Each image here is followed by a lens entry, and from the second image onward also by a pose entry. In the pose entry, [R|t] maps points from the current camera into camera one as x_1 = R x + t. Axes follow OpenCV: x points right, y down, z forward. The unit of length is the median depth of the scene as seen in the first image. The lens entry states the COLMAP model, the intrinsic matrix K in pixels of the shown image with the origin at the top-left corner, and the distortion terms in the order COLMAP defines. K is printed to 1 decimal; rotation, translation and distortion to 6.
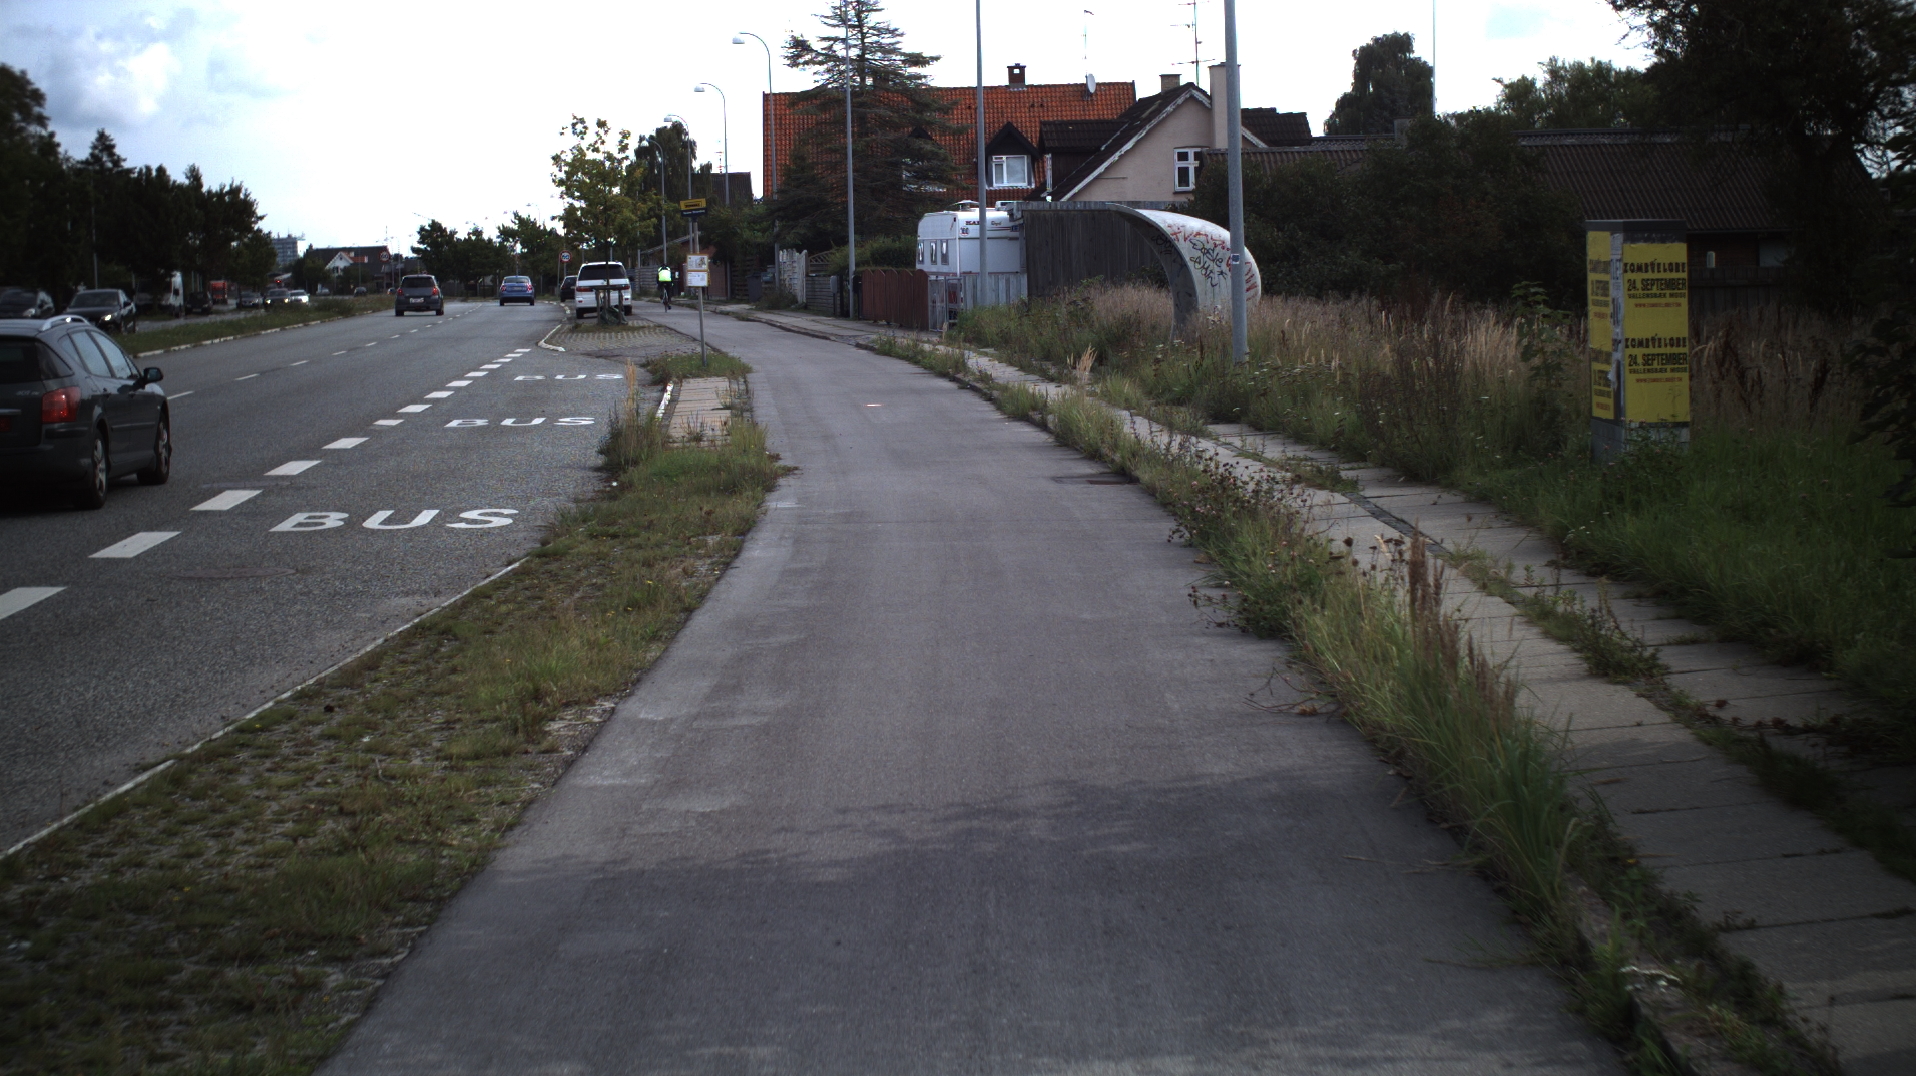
lens RADIAL K [[3381.3, 0, 958.0], [0, 3381.3, 538.0], [0, 0, 1]] dist [-0.277042, 0.277029]
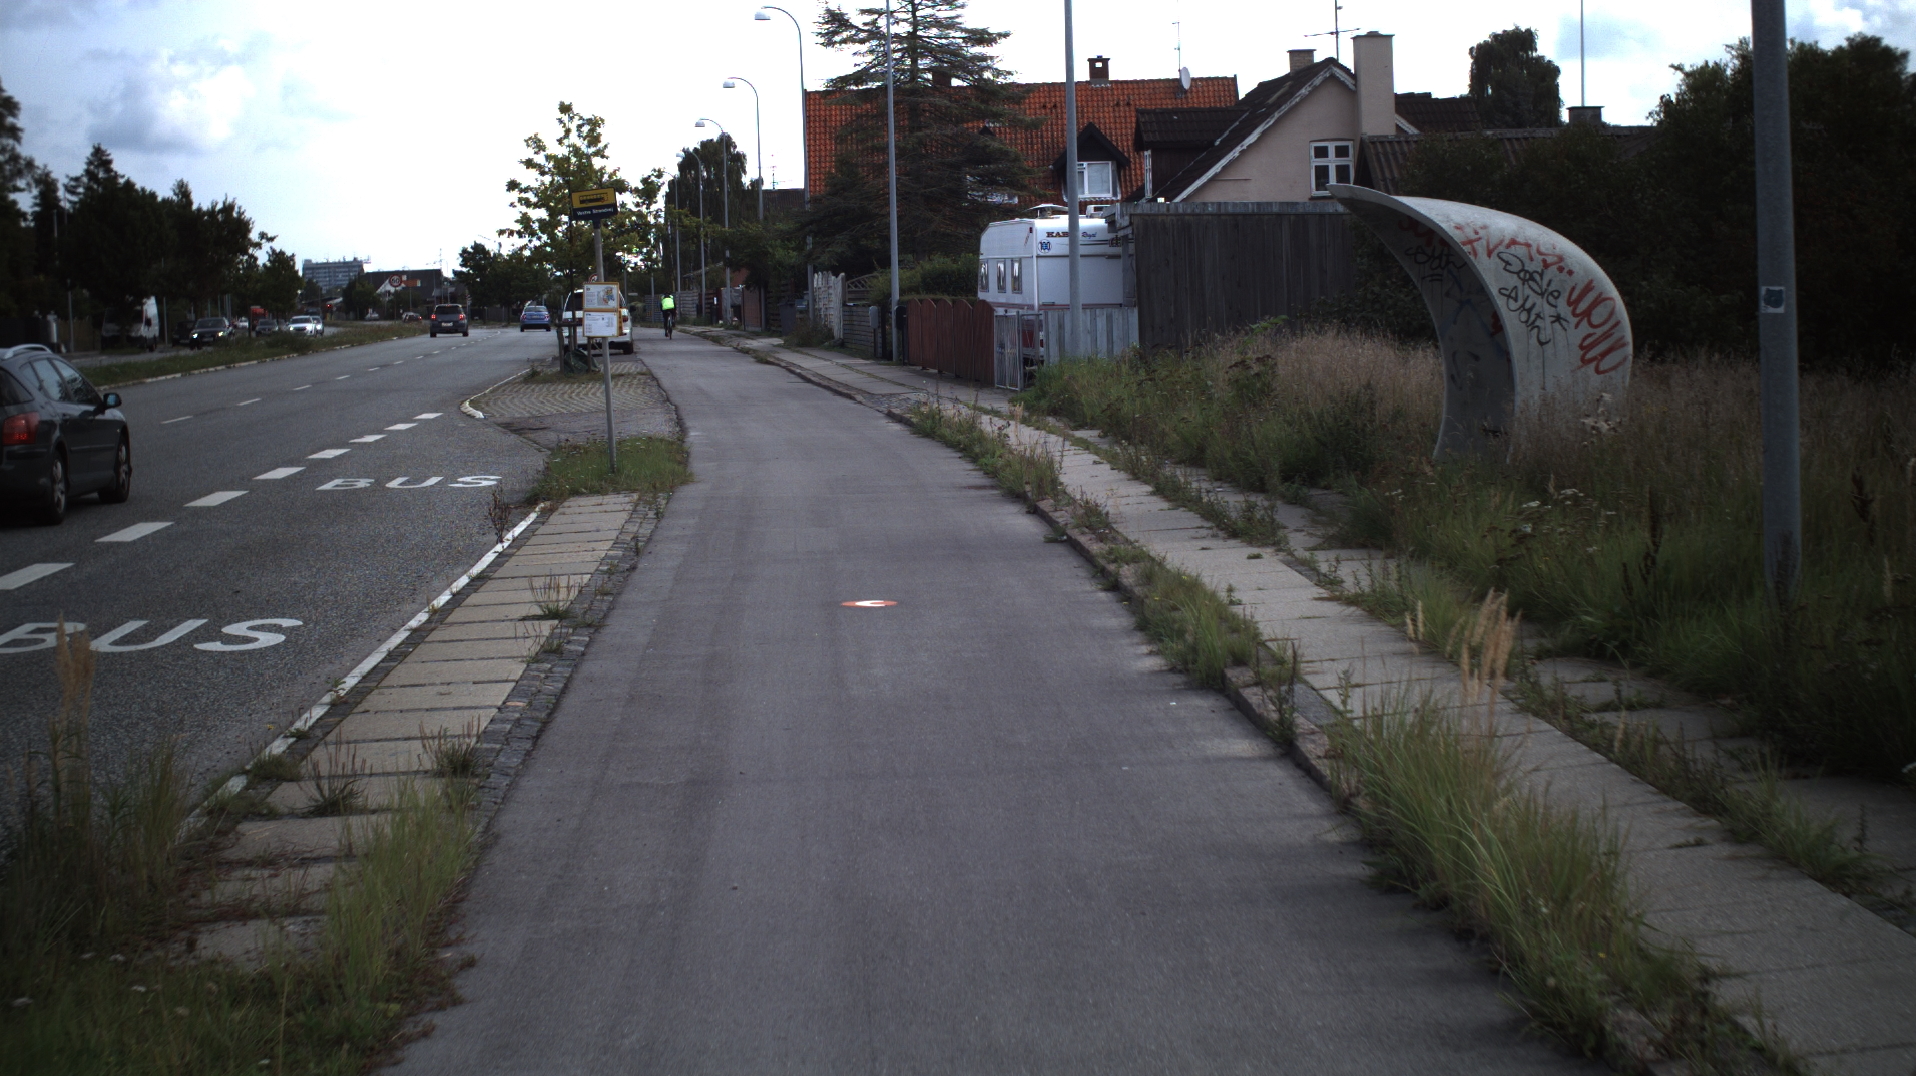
lens RADIAL K [[3381.3, 0, 958.0], [0, 3381.3, 538.0], [0, 0, 1]] dist [-0.277042, 0.277029]
pose [[0.999773, -0.002272, -0.021198, -0.000968], [0.002138, 0.999978, -0.006357, -0.016974], [0.021212, 0.006310, 0.999755, 0.196491]]
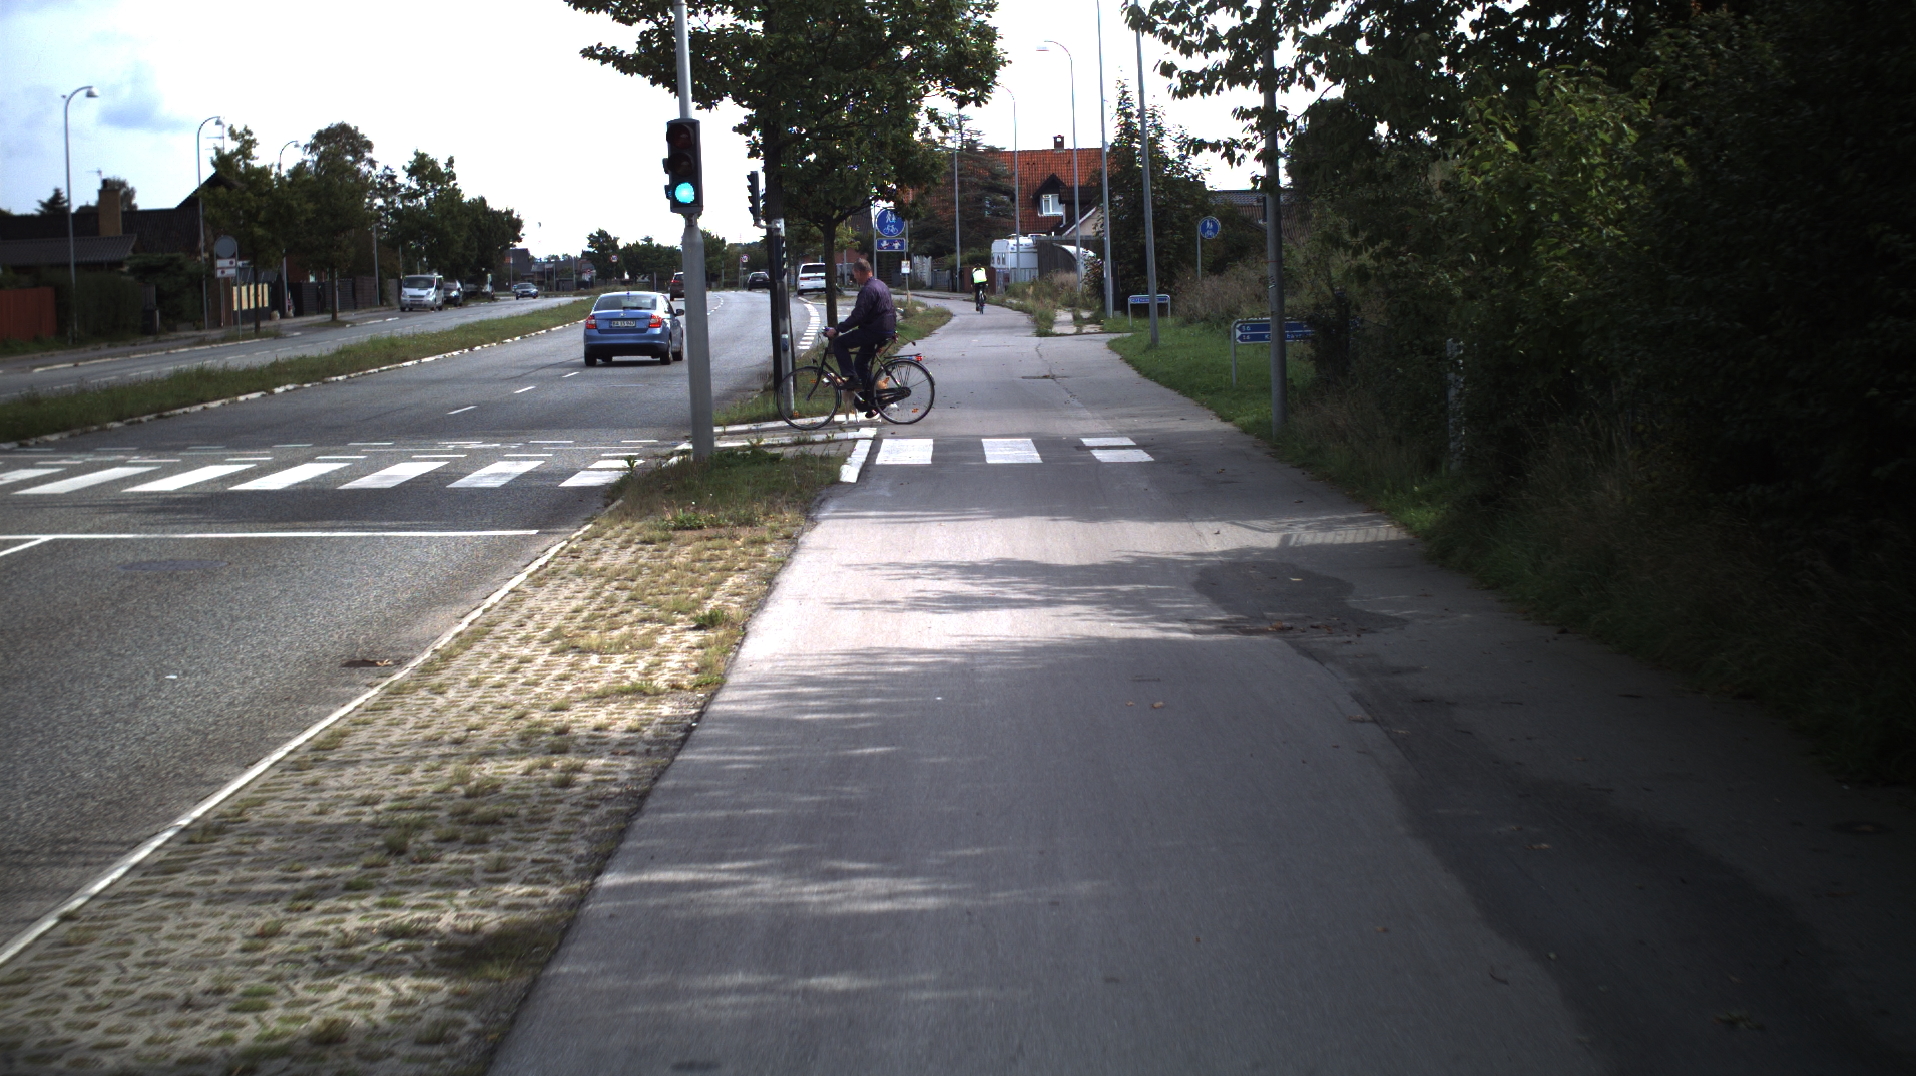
lens RADIAL K [[3381.3, 0, 958.0], [0, 3381.3, 538.0], [0, 0, 1]] dist [-0.277042, 0.277029]
pose [[0.999670, -0.001733, -0.025635, 0.014968], [0.001738, 0.999998, 0.000187, 0.063395], [0.025635, -0.000231, 0.999671, -0.785437]]
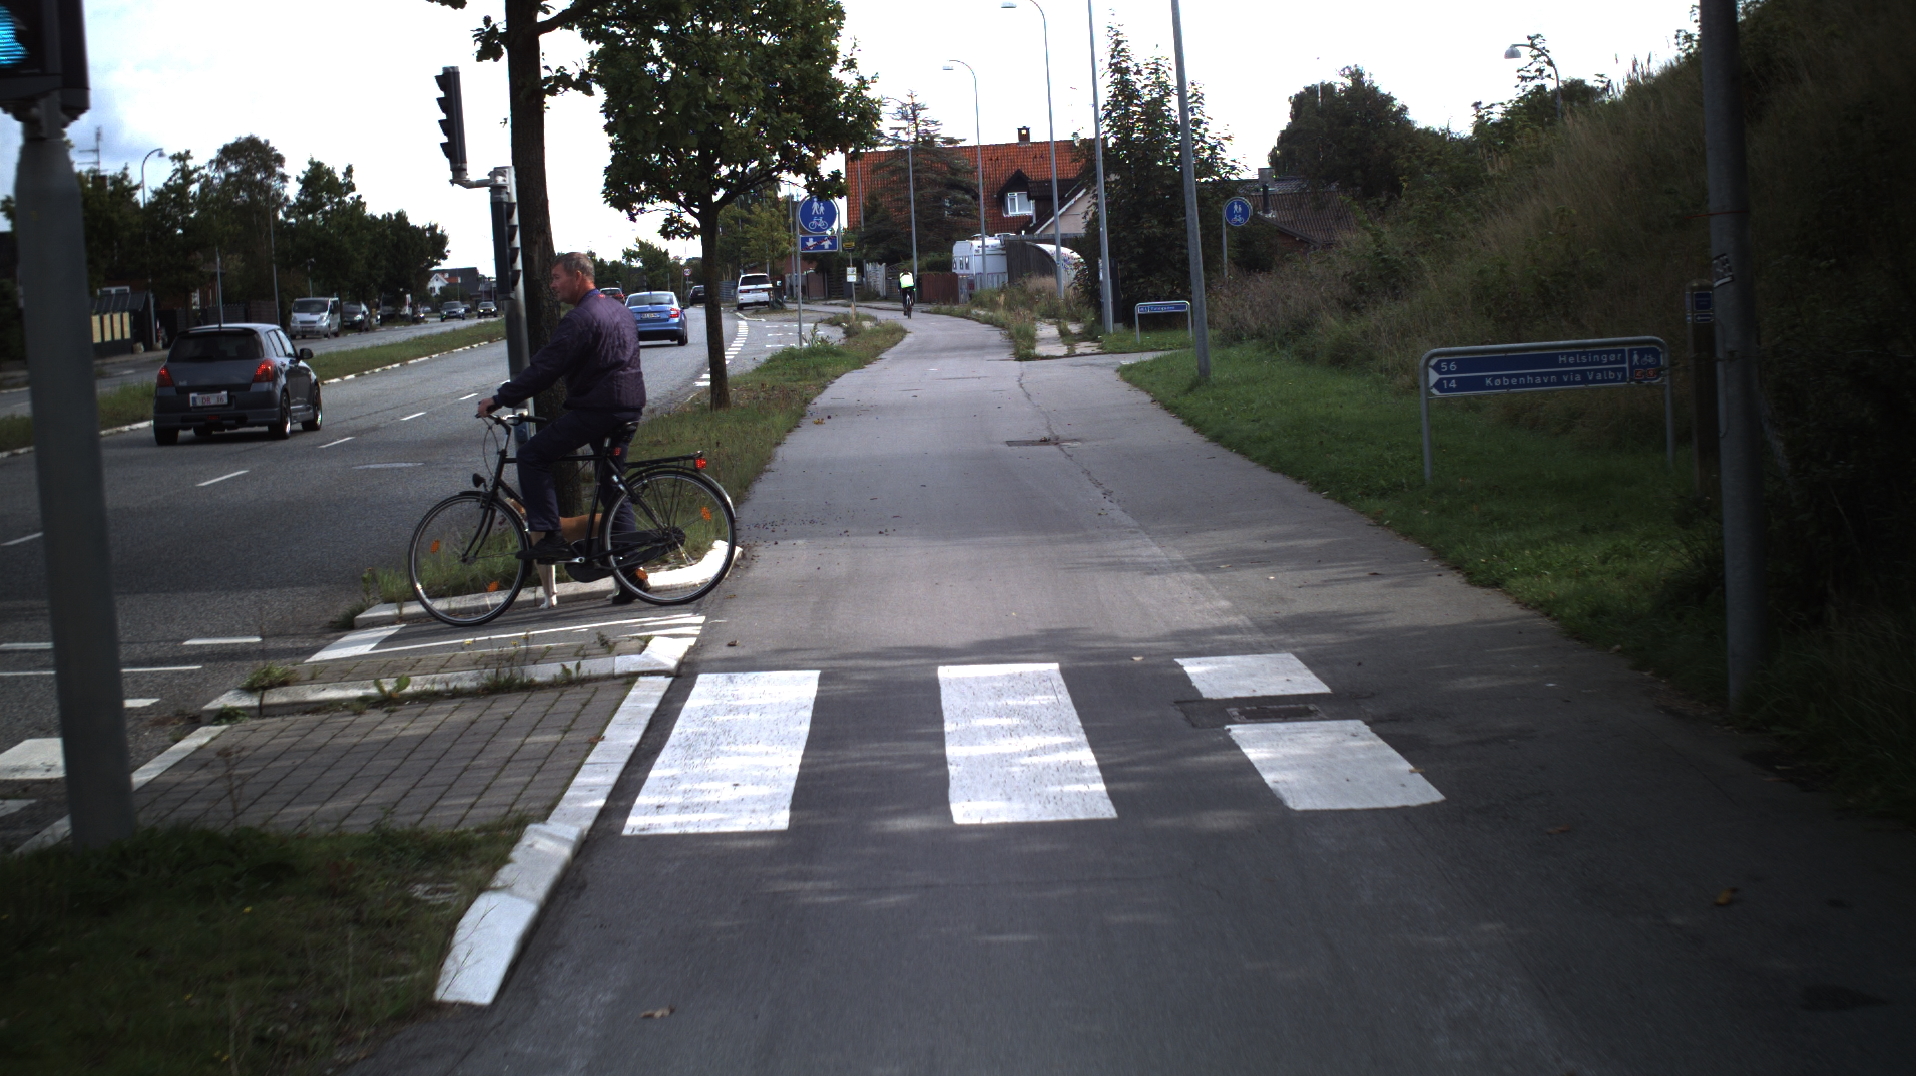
lens RADIAL K [[3381.3, 0, 958.0], [0, 3381.3, 538.0], [0, 0, 1]] dist [-0.277042, 0.277029]
pose [[0.999525, -0.026188, -0.016253, 0.011954], [0.026154, 0.999655, -0.002286, 0.048759], [0.016308, 0.001860, 0.999865, -0.589764]]
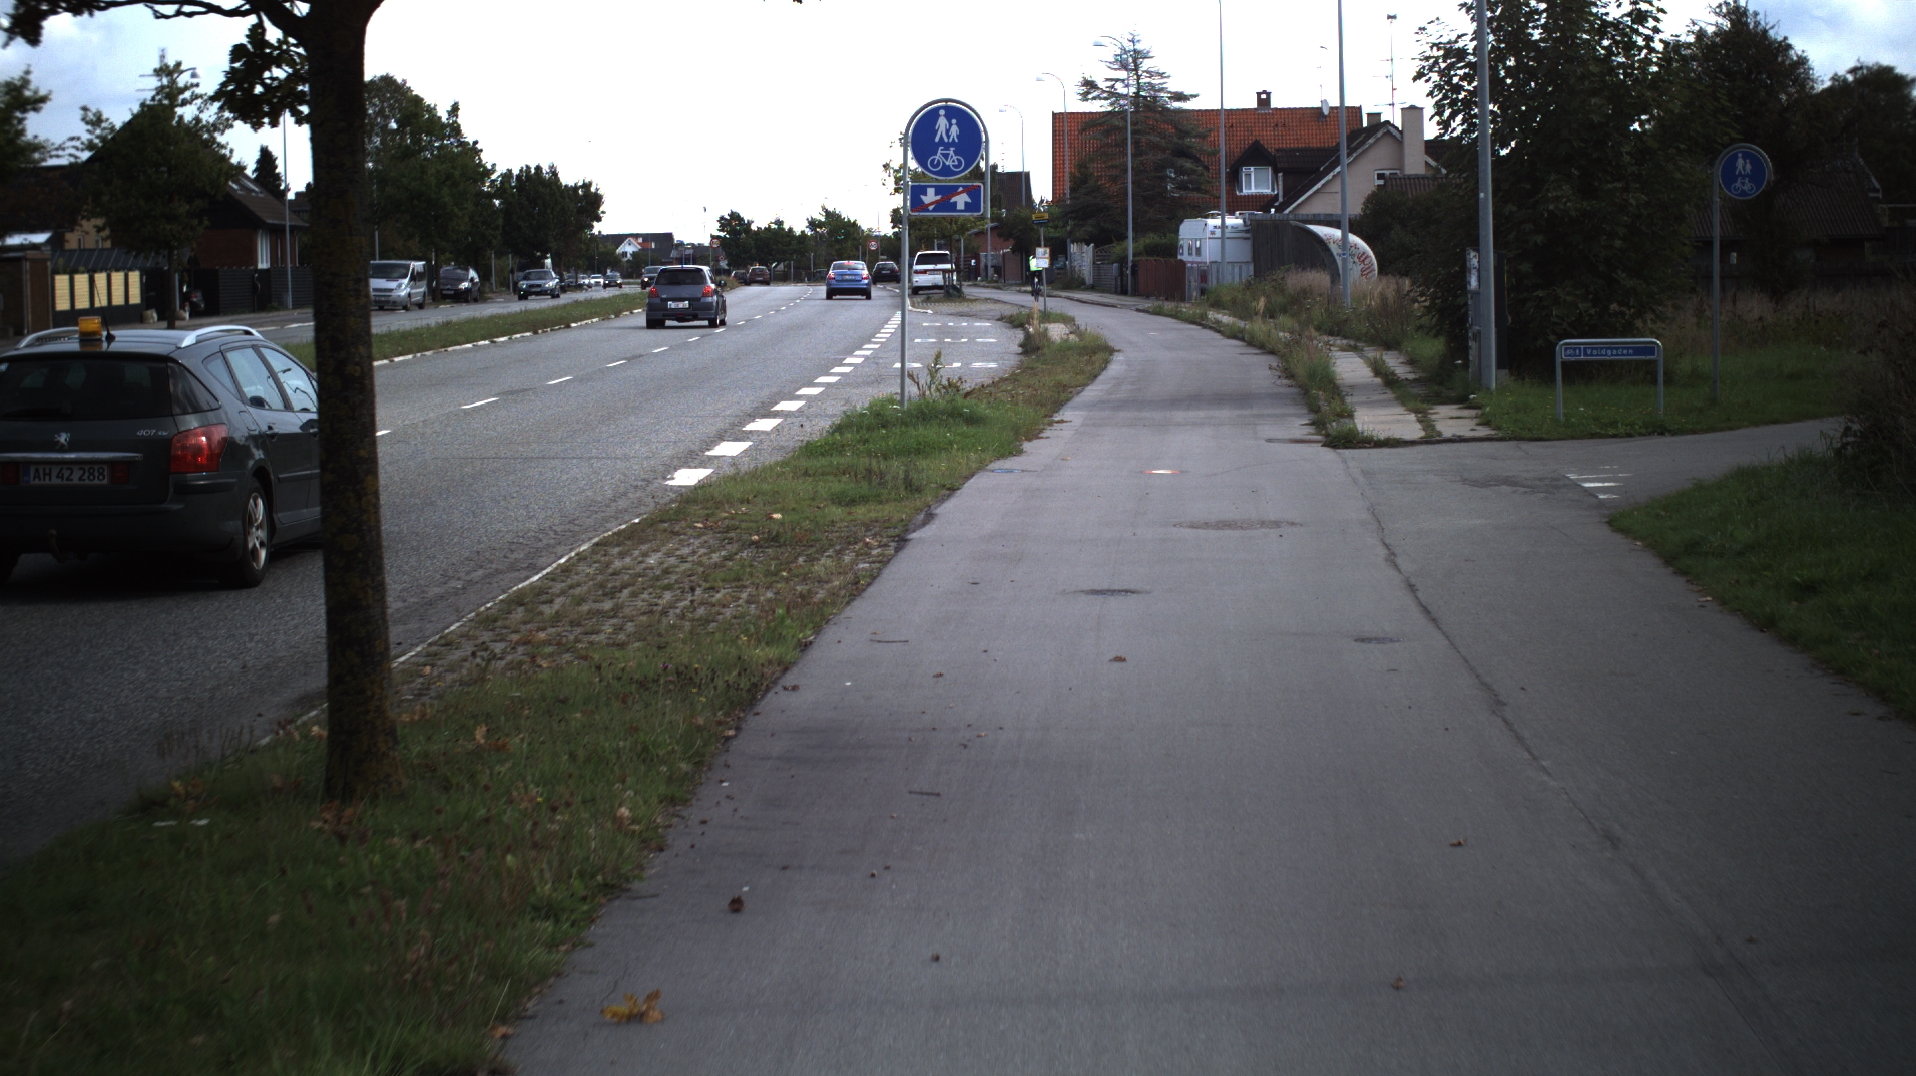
lens RADIAL K [[3381.3, 0, 958.0], [0, 3381.3, 538.0], [0, 0, 1]] dist [-0.277042, 0.277029]
pose [[0.996979, 0.014734, -0.076255, 0.003711], [-0.014525, 0.999889, 0.003292, 0.024005], [0.076295, -0.002175, 0.997083, -0.294527]]
